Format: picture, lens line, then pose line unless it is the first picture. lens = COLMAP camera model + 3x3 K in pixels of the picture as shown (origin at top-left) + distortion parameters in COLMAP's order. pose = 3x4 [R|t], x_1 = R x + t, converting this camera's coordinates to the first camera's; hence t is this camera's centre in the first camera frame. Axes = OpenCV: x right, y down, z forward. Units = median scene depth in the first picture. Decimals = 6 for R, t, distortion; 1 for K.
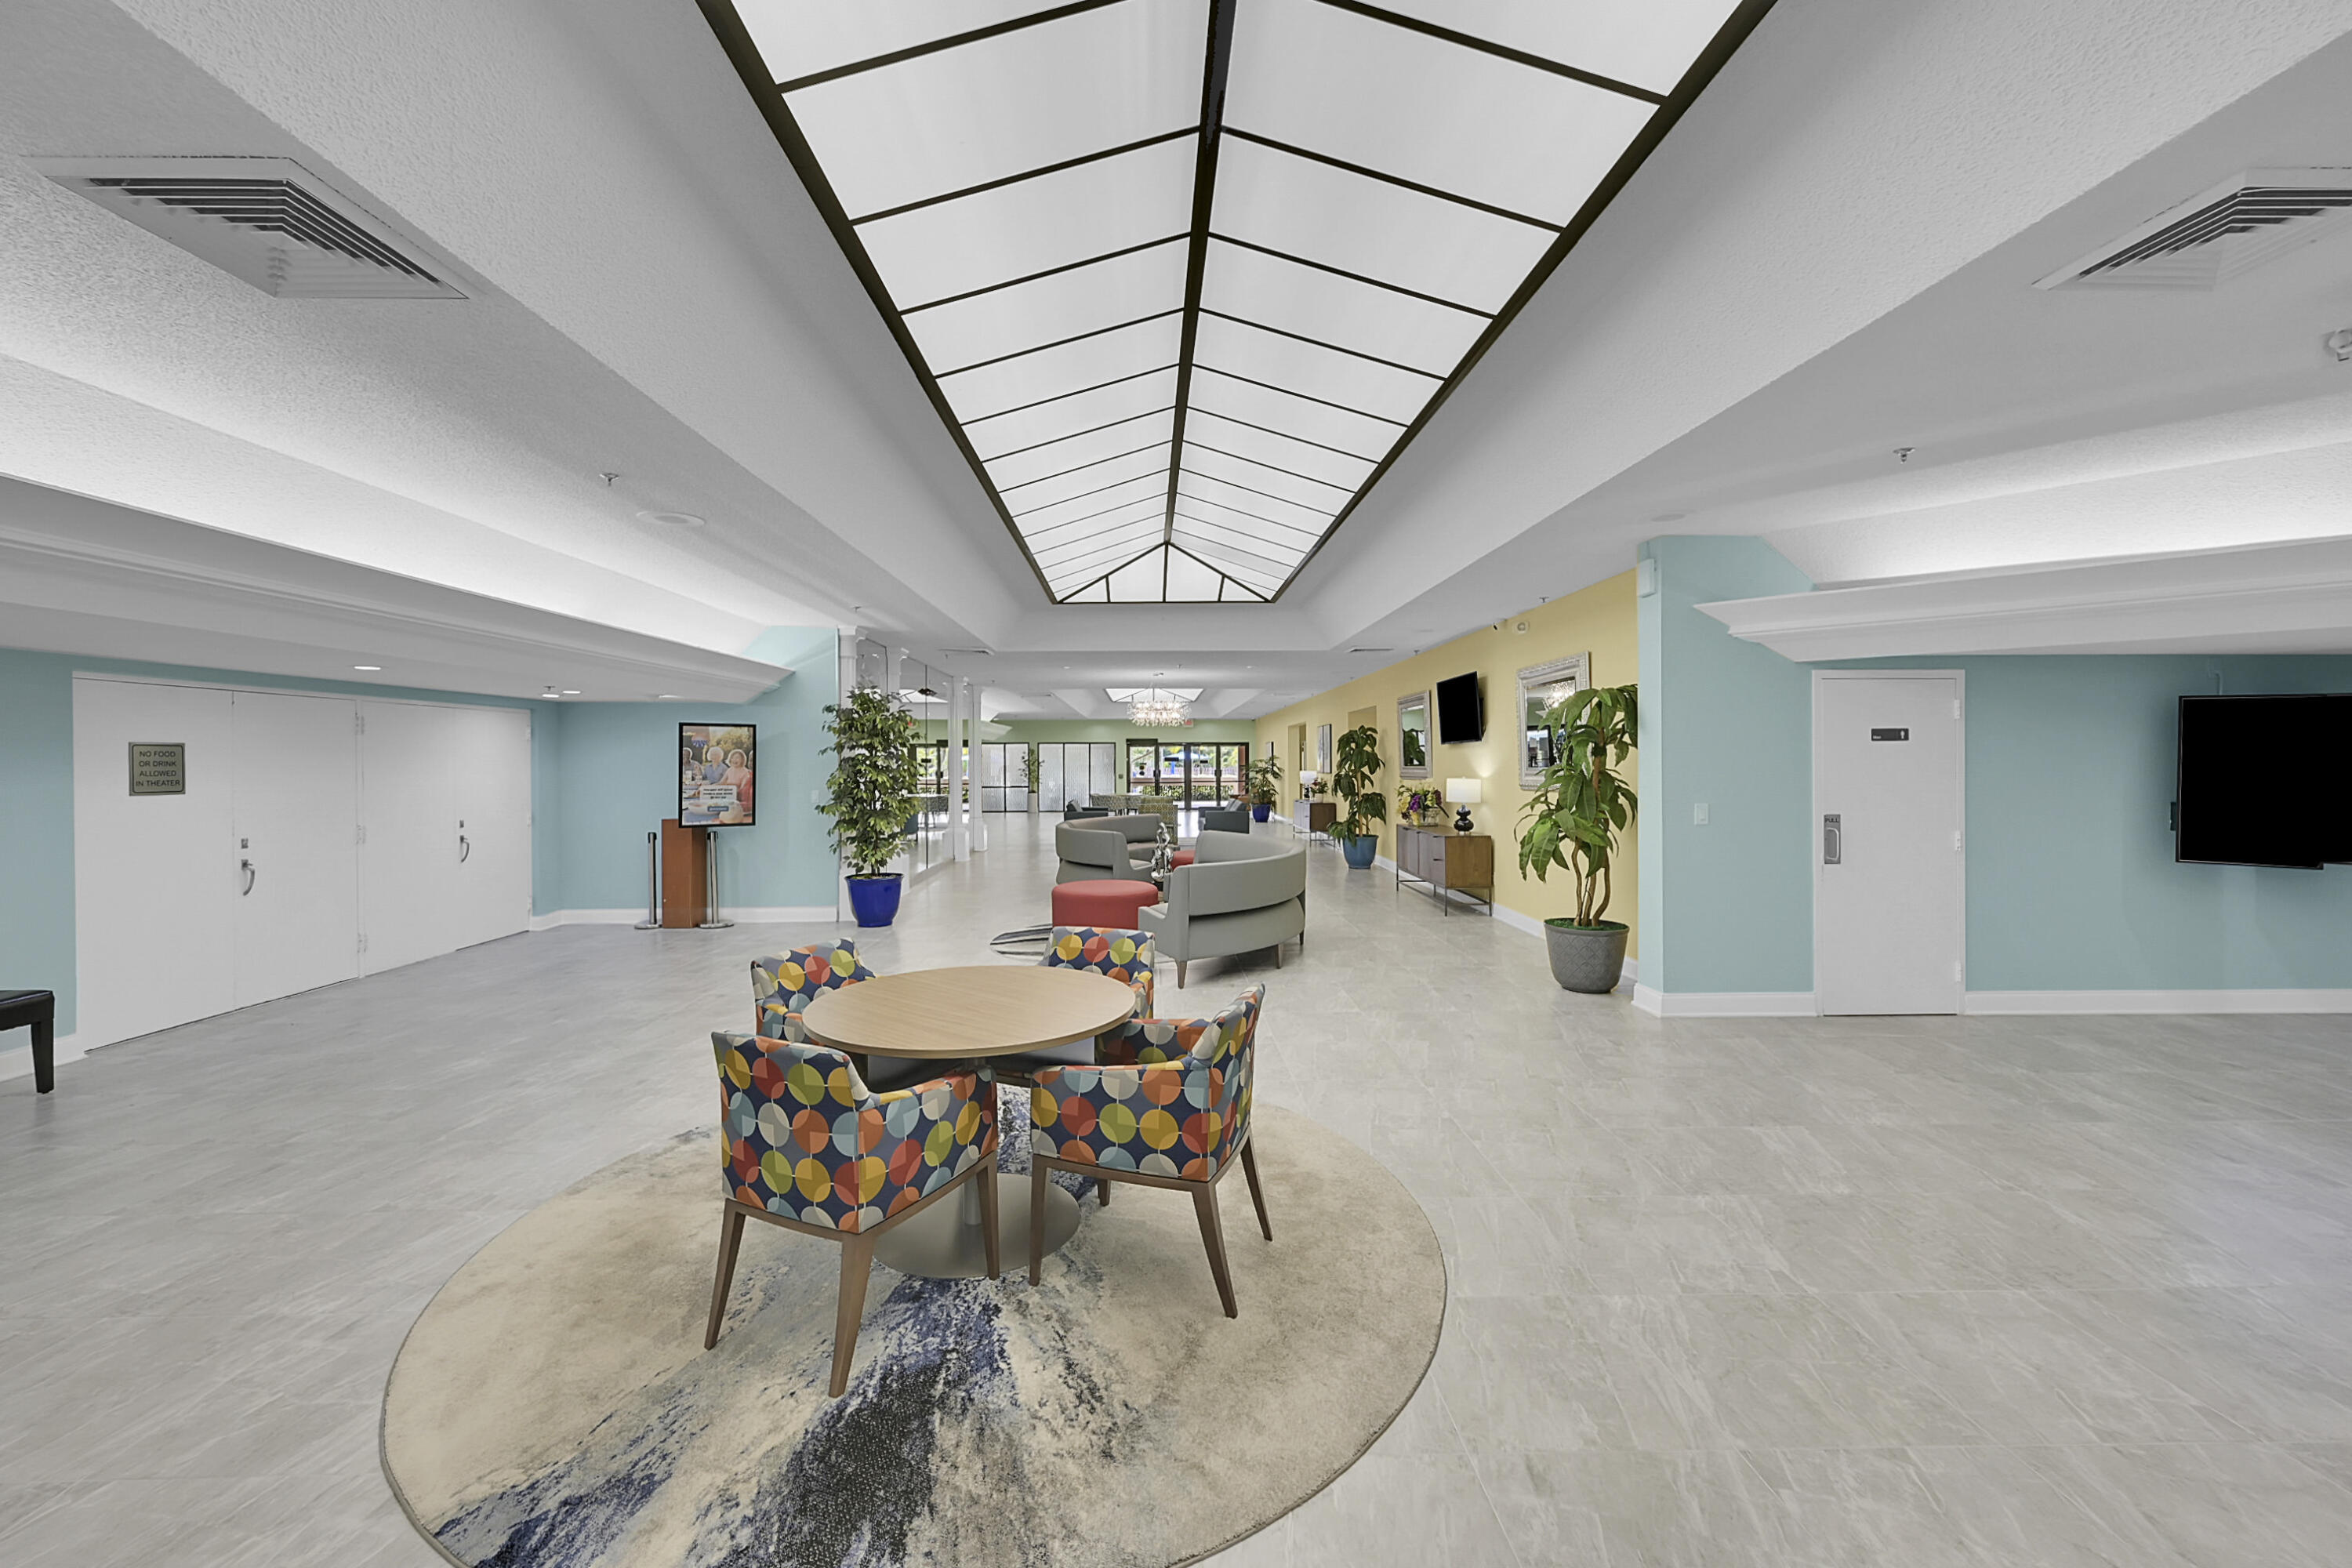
lens RADIAL K [[939.1, 0, 1172.0], [0, 939.1, 756.2], [0, 0, 1]] dist [0.001760, -0.000009]
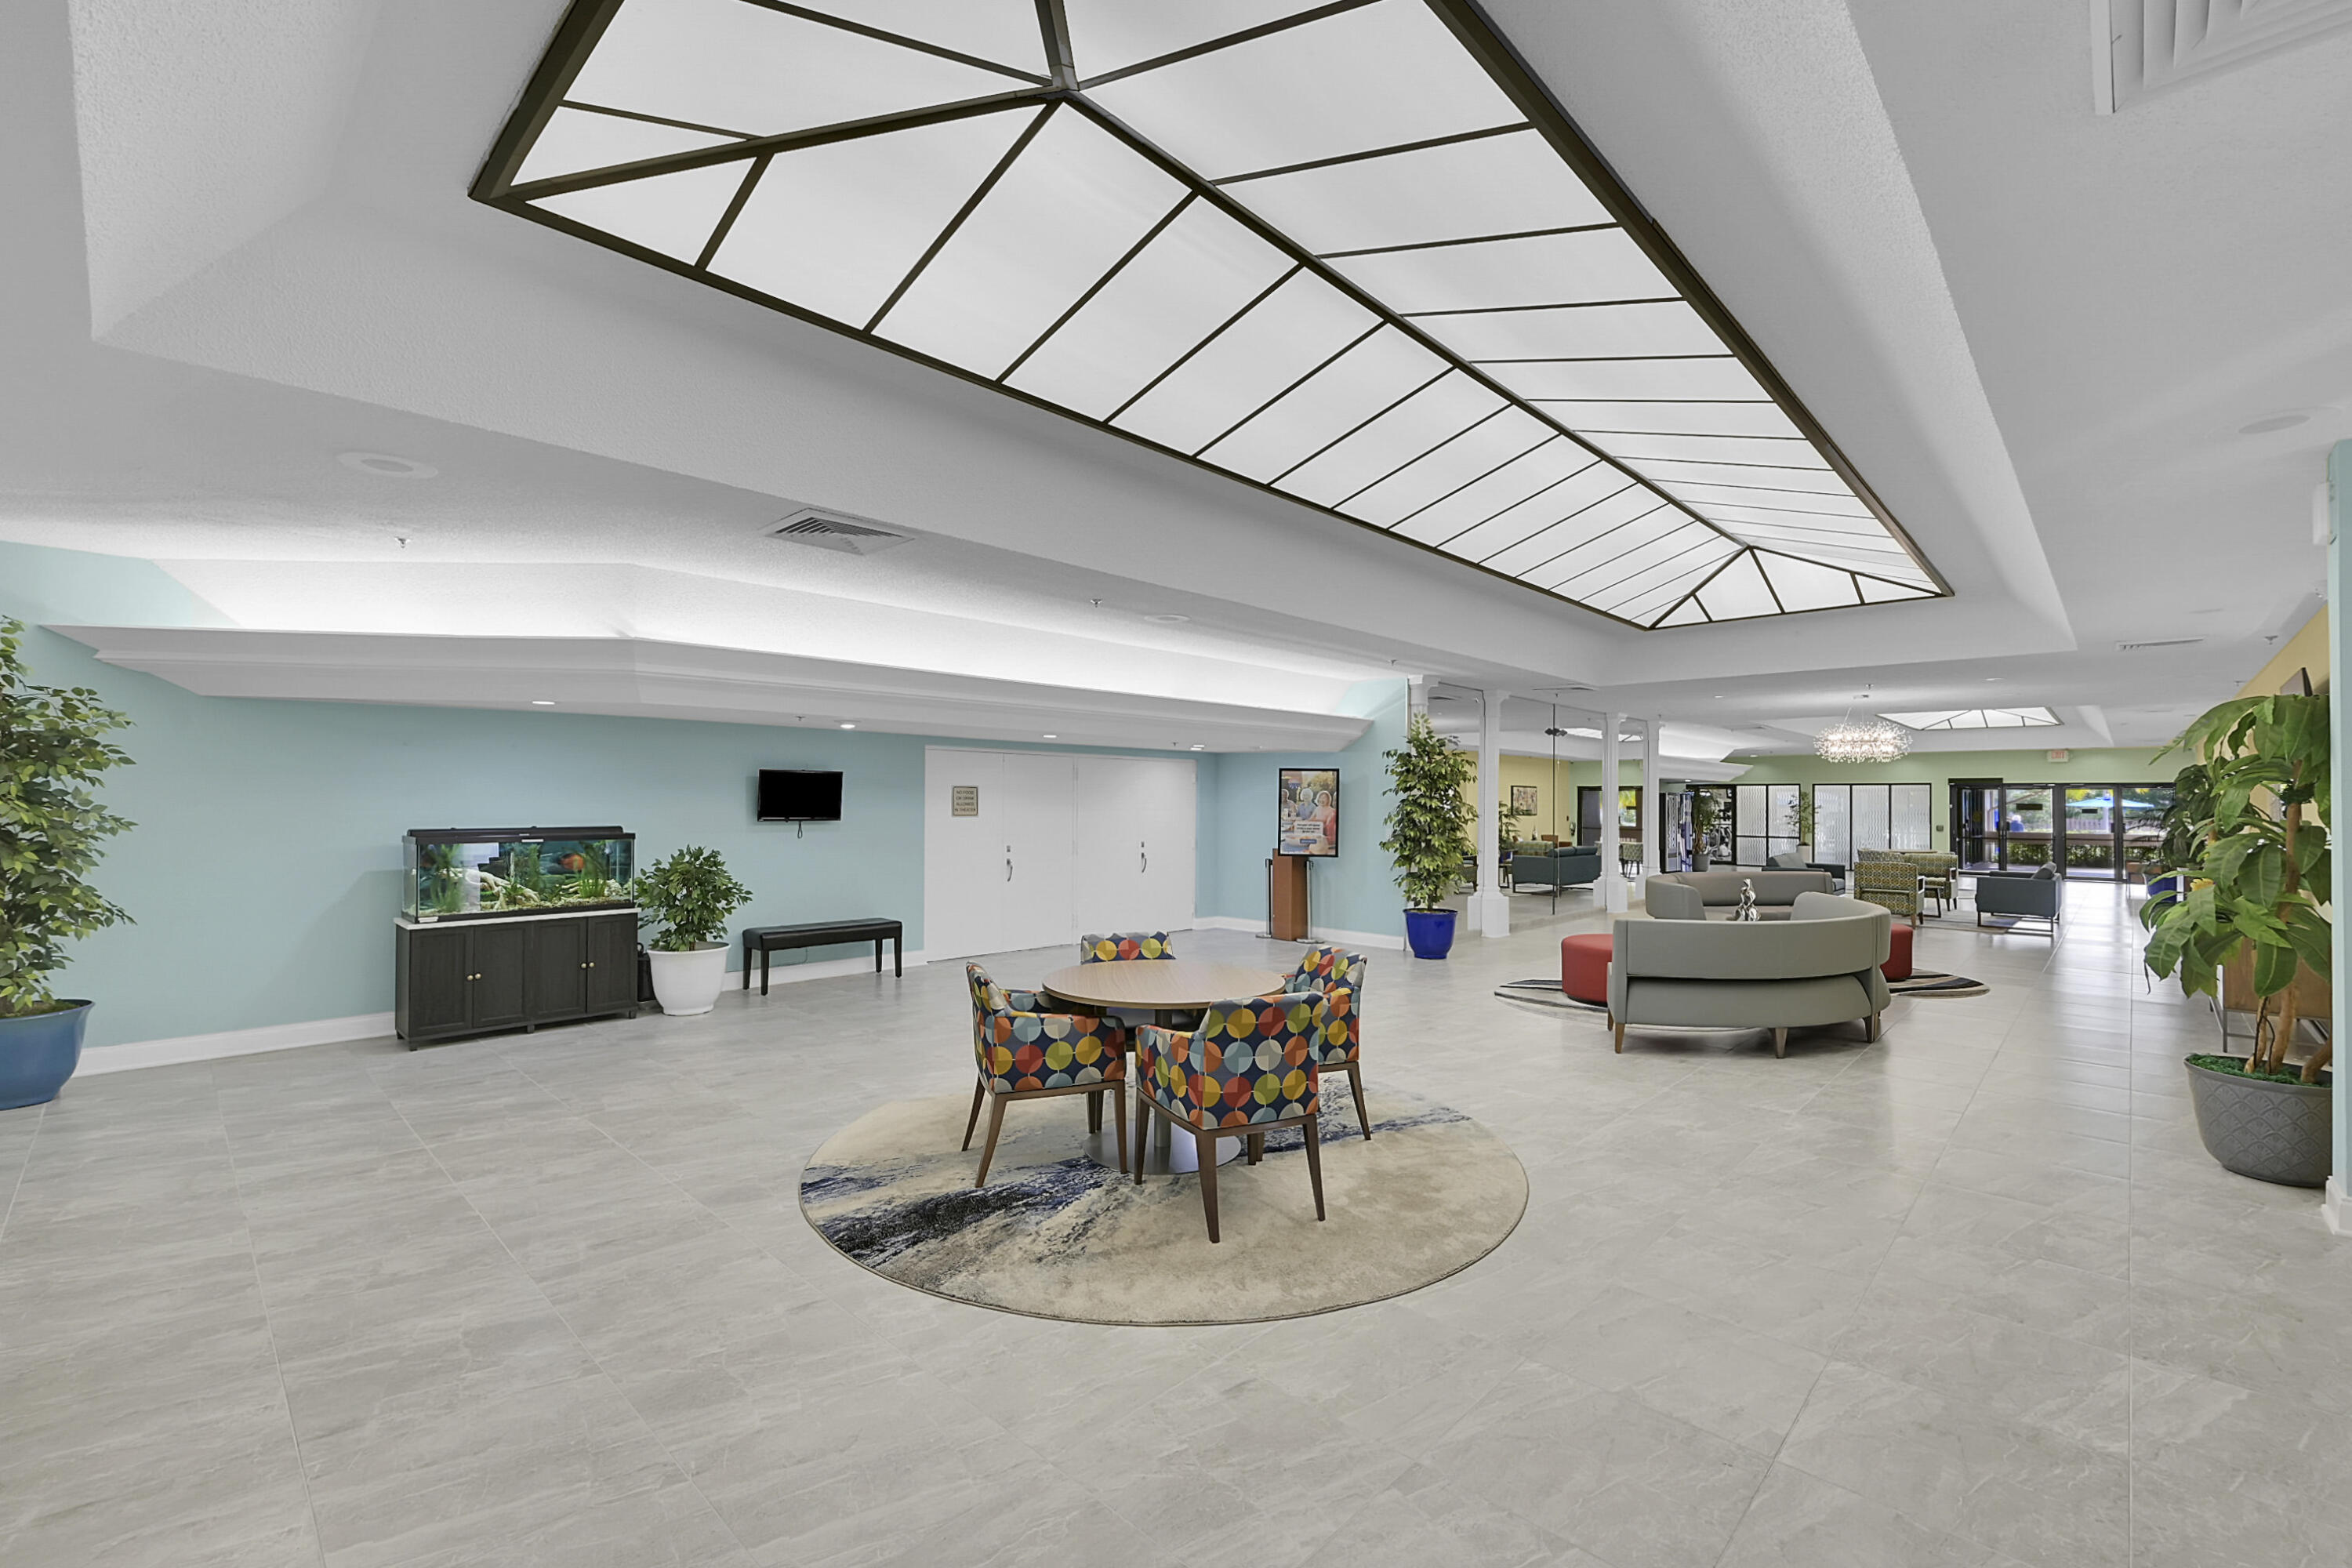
lens RADIAL K [[1001.5, 0, 1176.0], [0, 1001.5, 784.0], [0, 0, 1]] dist [0.000896, 0.000065]
pose [[0.703443, -0.002430, -0.710747, 0.516822], [-0.008197, 0.999900, -0.011531, 0.000382], [0.710704, 0.013937, 0.703353, 0.007974]]
